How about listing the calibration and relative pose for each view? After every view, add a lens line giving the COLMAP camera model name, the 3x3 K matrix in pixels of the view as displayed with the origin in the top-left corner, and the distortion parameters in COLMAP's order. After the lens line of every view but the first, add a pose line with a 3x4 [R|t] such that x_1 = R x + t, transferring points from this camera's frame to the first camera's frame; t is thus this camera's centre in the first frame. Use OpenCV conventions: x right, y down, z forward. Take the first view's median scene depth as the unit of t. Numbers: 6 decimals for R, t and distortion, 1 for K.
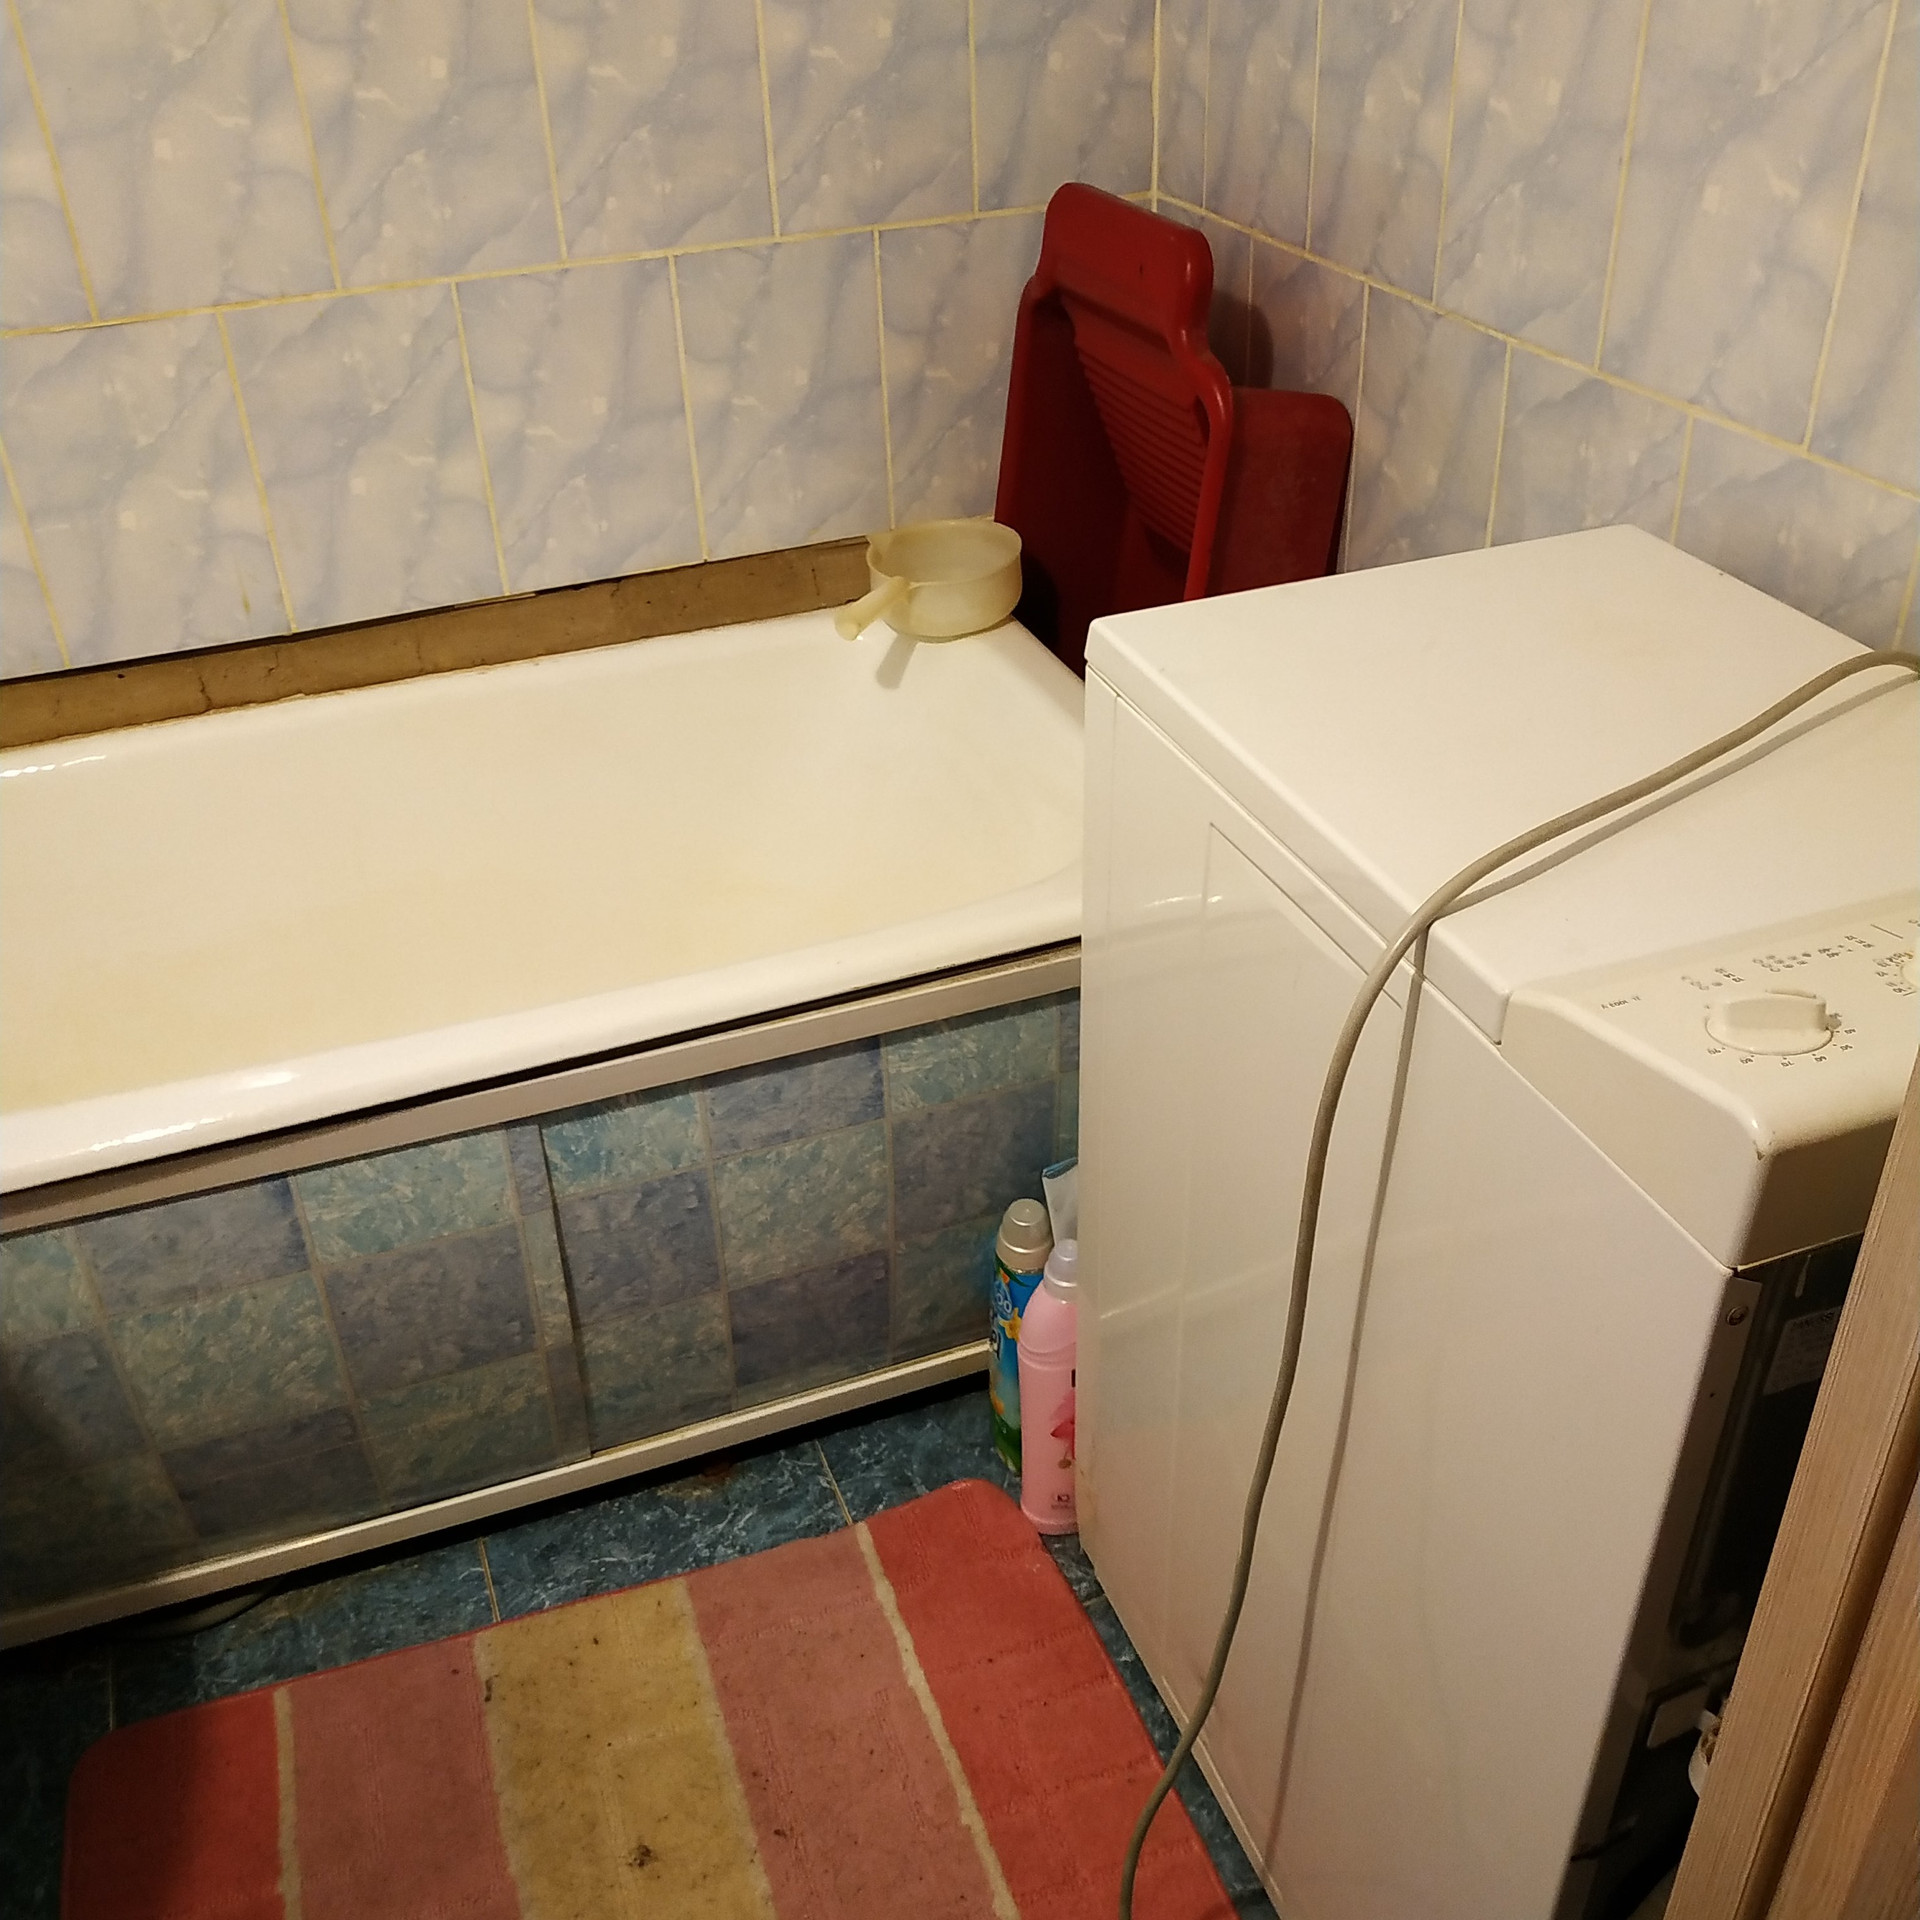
lens RADIAL K [[1915.6, 0, 960.0], [0, 1915.6, 960.0], [0, 0, 1]] dist [-0.008626, -0.025608]
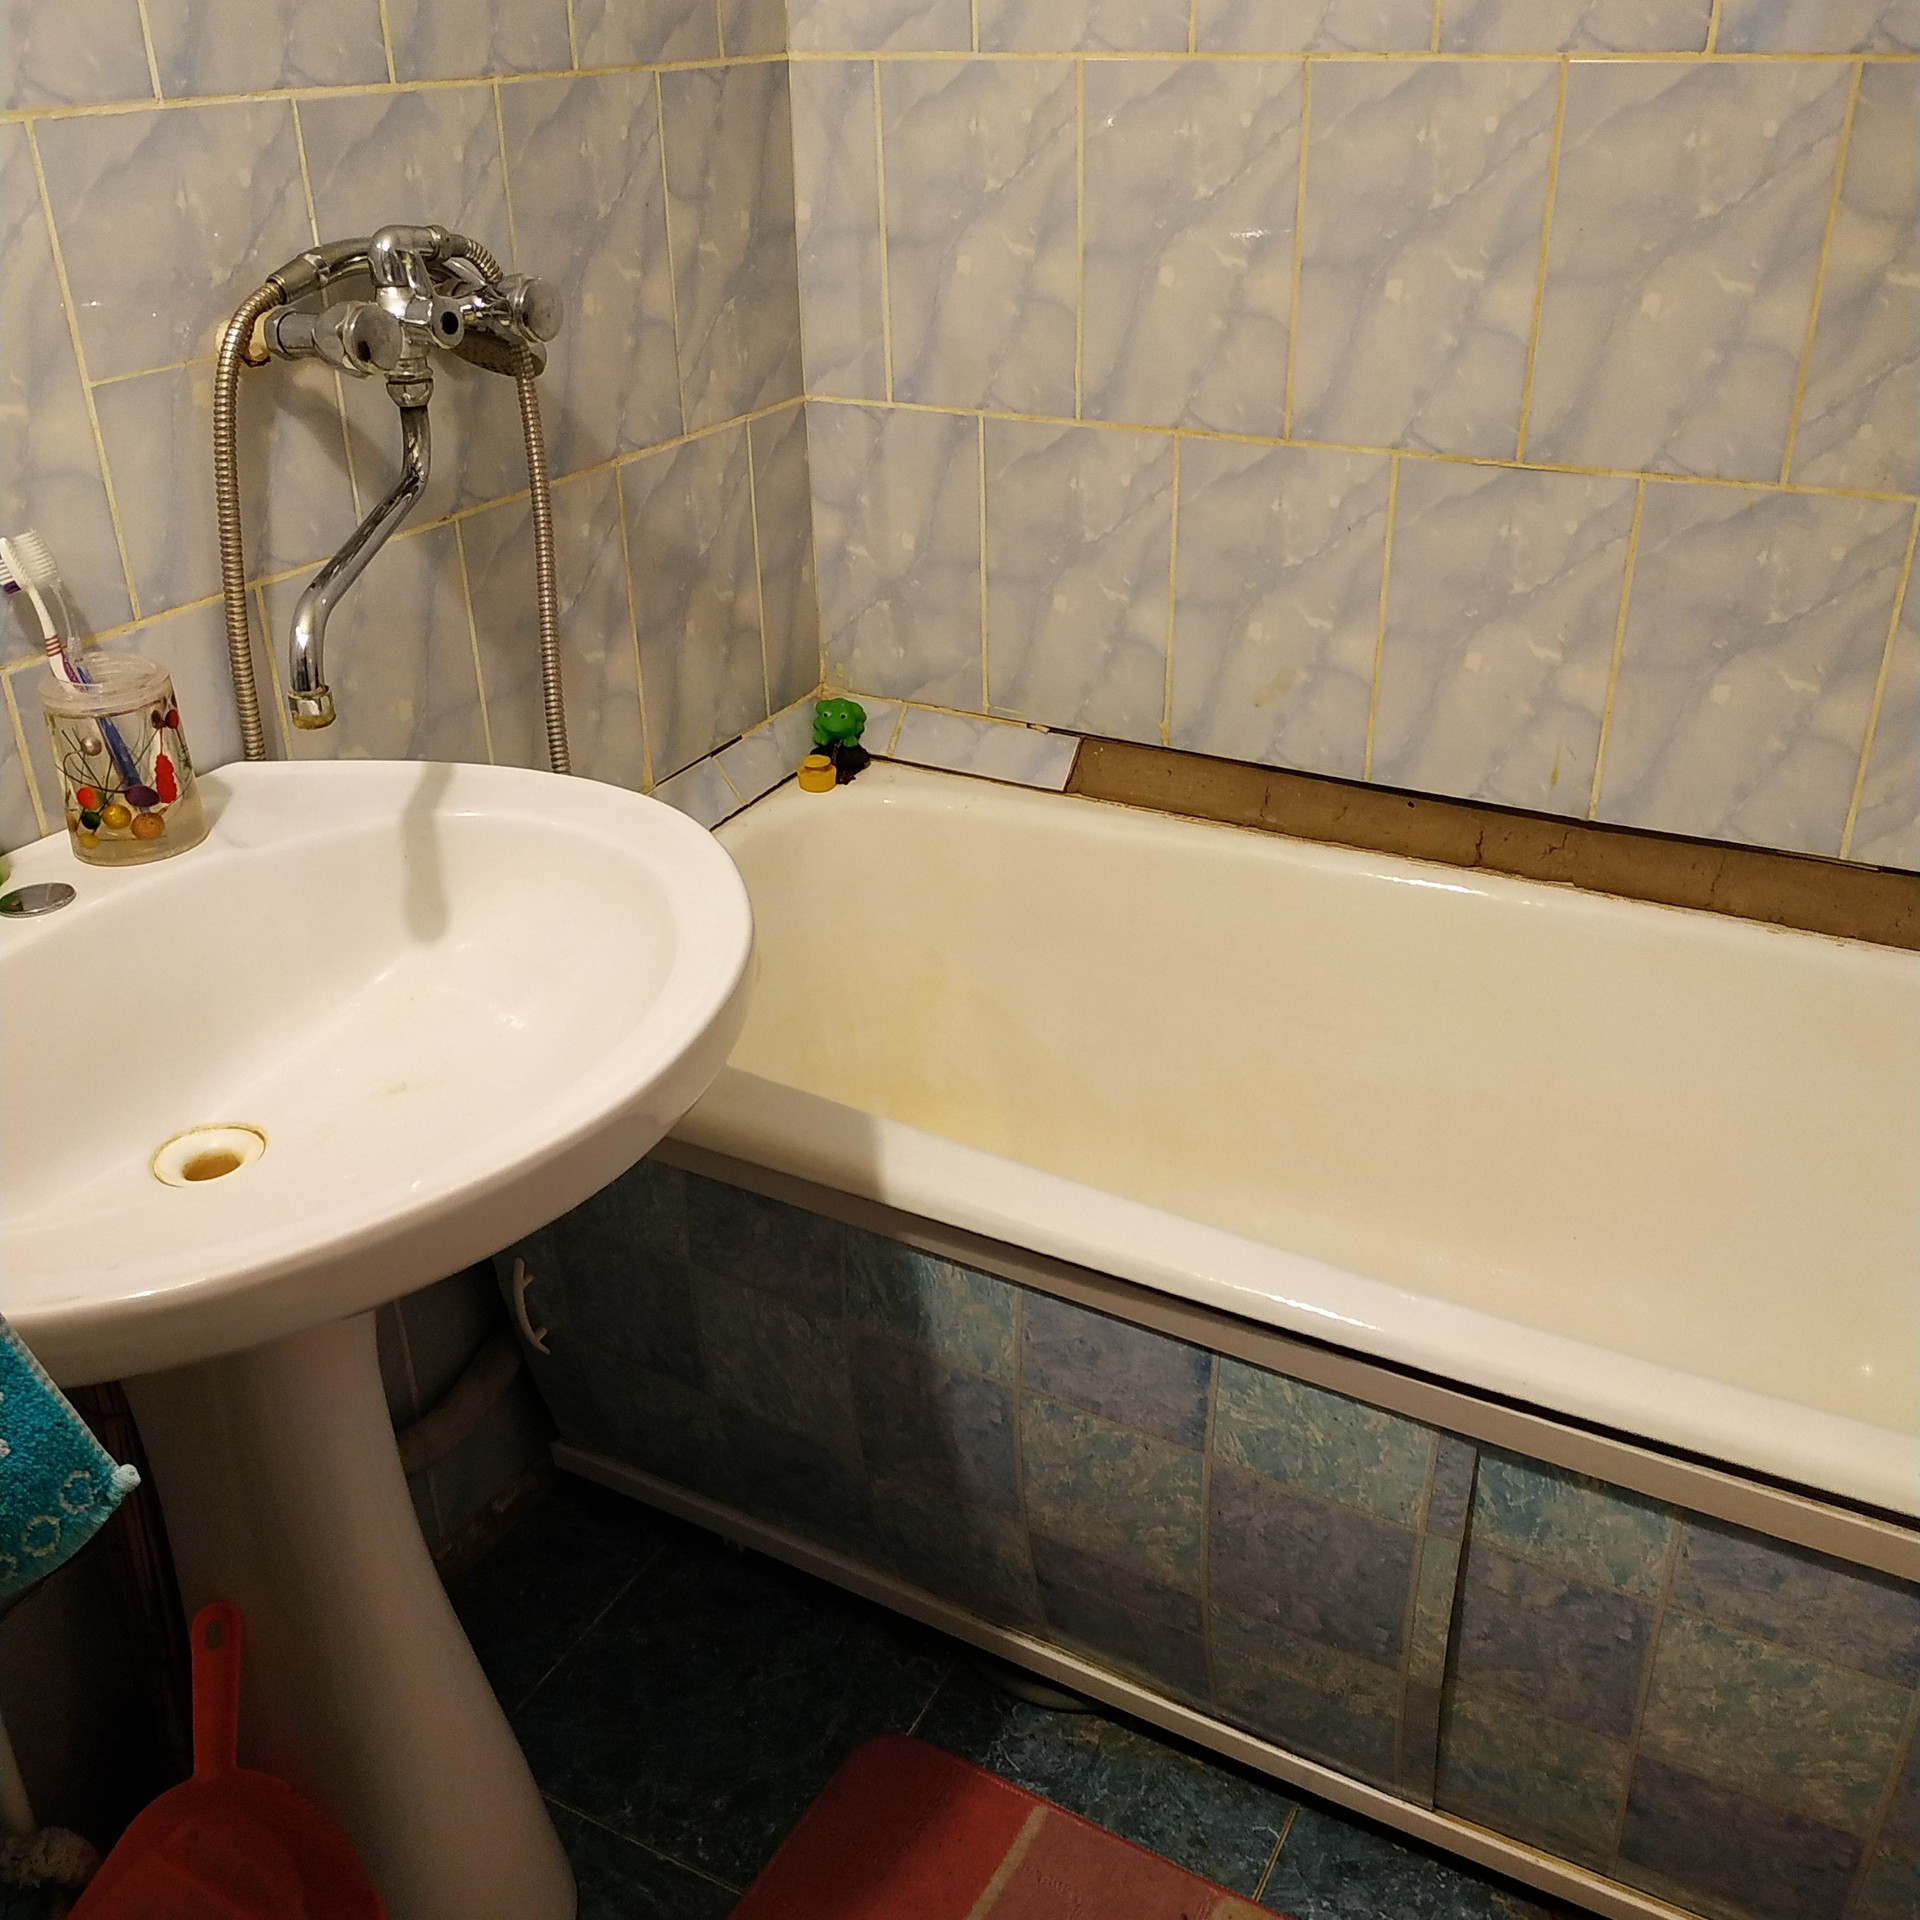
lens RADIAL K [[1824.9, 0, 960.0], [0, 1824.9, 960.0], [0, 0, 1]] dist [-0.012016, -0.019291]
pose [[0.654890, 0.365659, -0.661371, 0.072821], [-0.409805, 0.907134, 0.095748, -0.082870], [0.634963, 0.208329, 0.743922, 0.195006]]
